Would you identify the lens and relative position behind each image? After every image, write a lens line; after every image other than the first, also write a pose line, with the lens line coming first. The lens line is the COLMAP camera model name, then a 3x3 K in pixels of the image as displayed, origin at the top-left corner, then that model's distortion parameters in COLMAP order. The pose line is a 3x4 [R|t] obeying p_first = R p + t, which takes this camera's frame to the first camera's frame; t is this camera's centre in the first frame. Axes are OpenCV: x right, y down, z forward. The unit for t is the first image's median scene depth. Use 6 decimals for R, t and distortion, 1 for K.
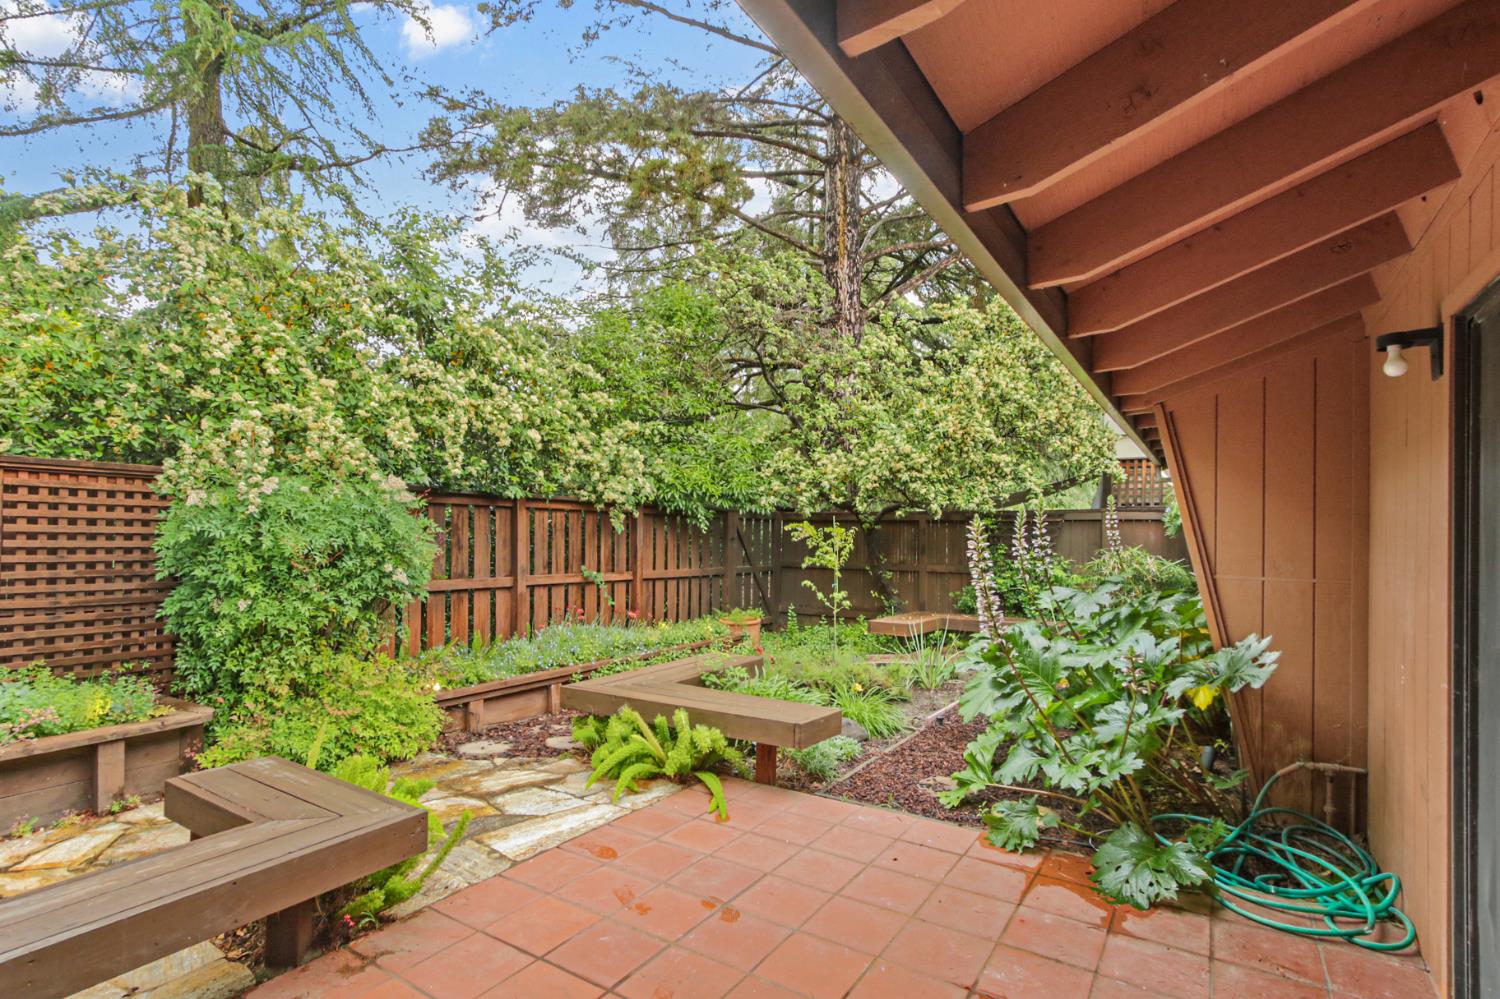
lens RADIAL K [[699.9, 0, 752.9], [0, 699.9, 523.8], [0, 0, 1]] dist [-0.002605, 0.004190]
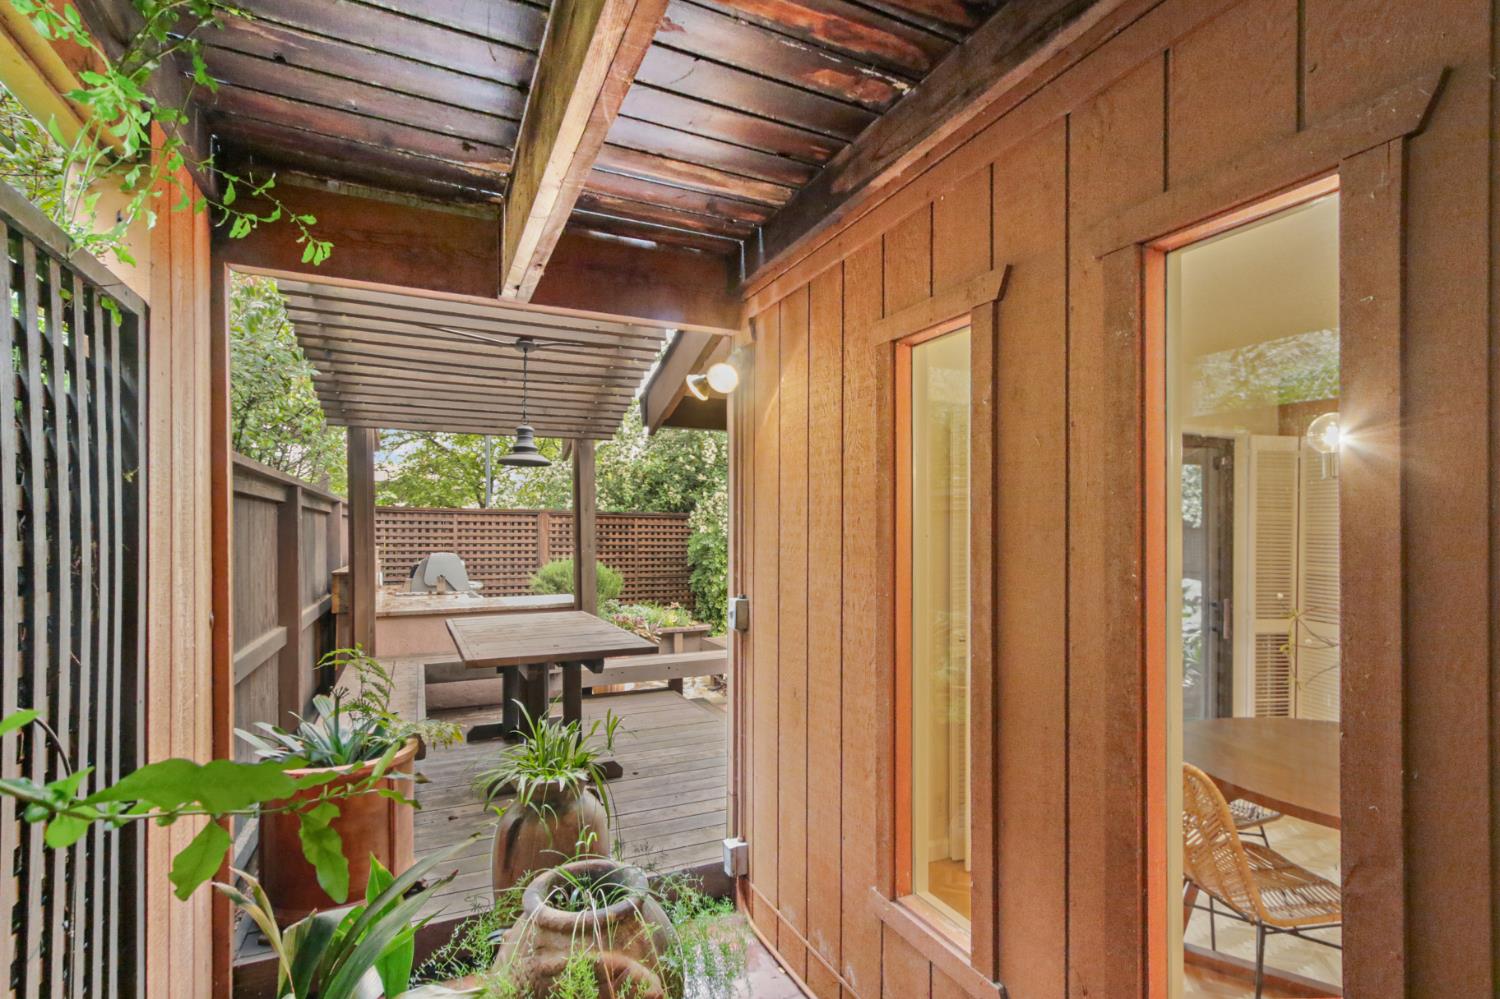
lens RADIAL K [[699.9, 0, 745.9], [0, 699.9, 565.0], [0, 0, 1]] dist [-0.002605, 0.004190]
pose [[0.843607, 0.014486, -0.536766, 0.465948], [0.016152, 0.998499, 0.052331, -0.034573], [0.536719, -0.052817, 0.842107, -0.732170]]
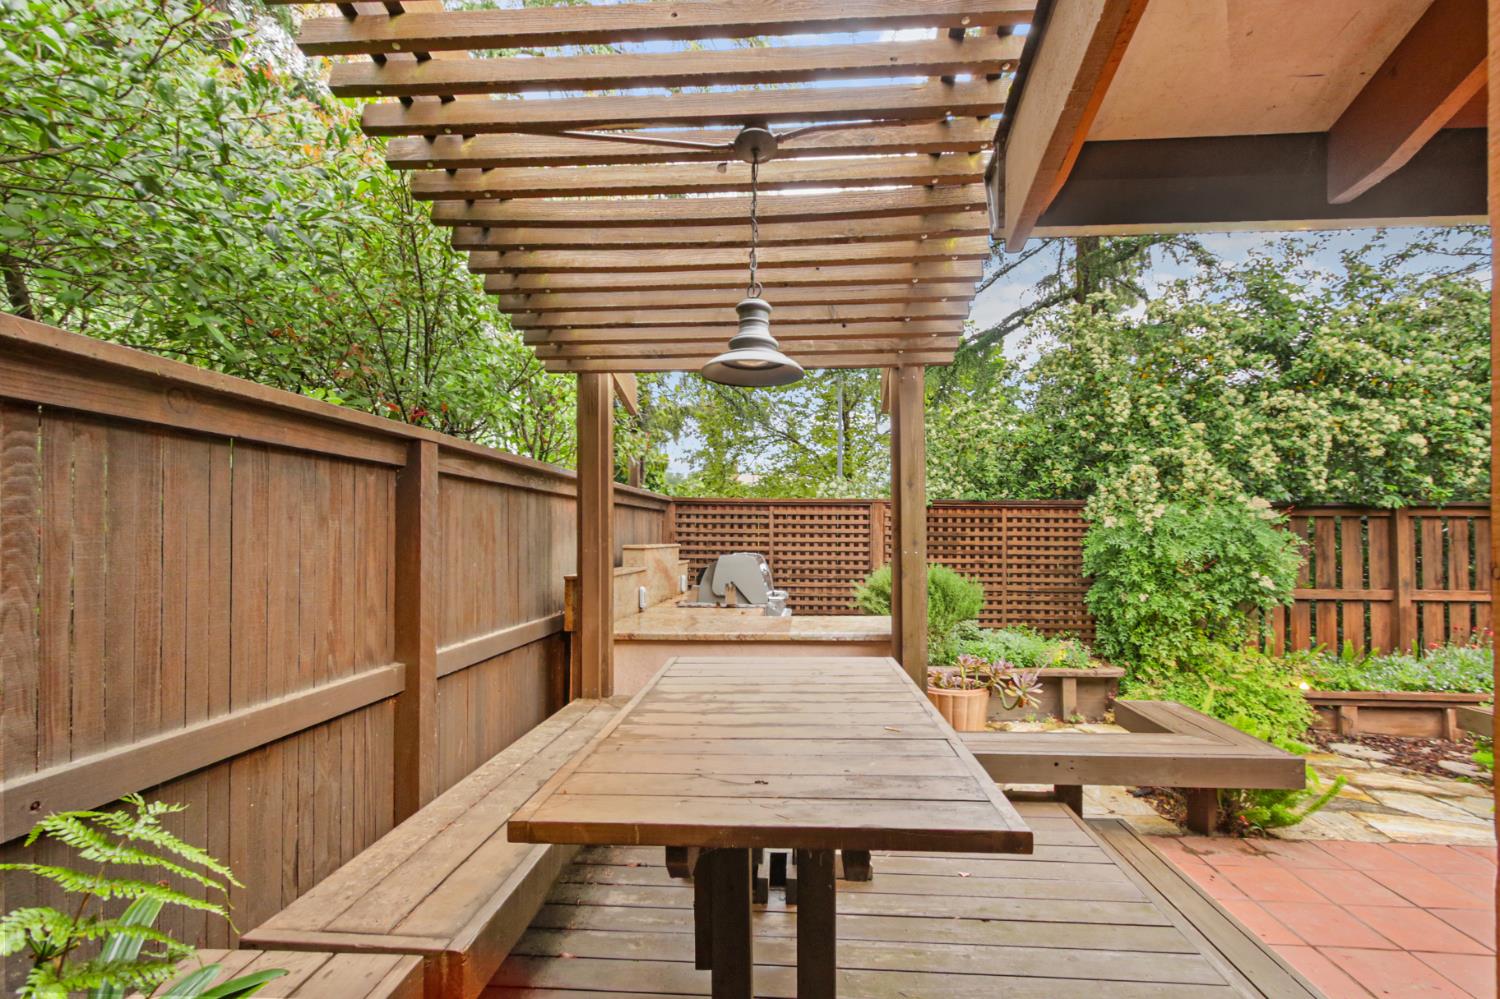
lens RADIAL K [[699.9, 0, 757.9], [0, 699.9, 531.2], [0, 0, 1]] dist [-0.002605, 0.004190]
pose [[0.477827, -0.017069, -0.878288, 0.122238], [0.017777, 0.999794, -0.009758, -0.015086], [0.878274, -0.010950, 0.478032, -0.312977]]
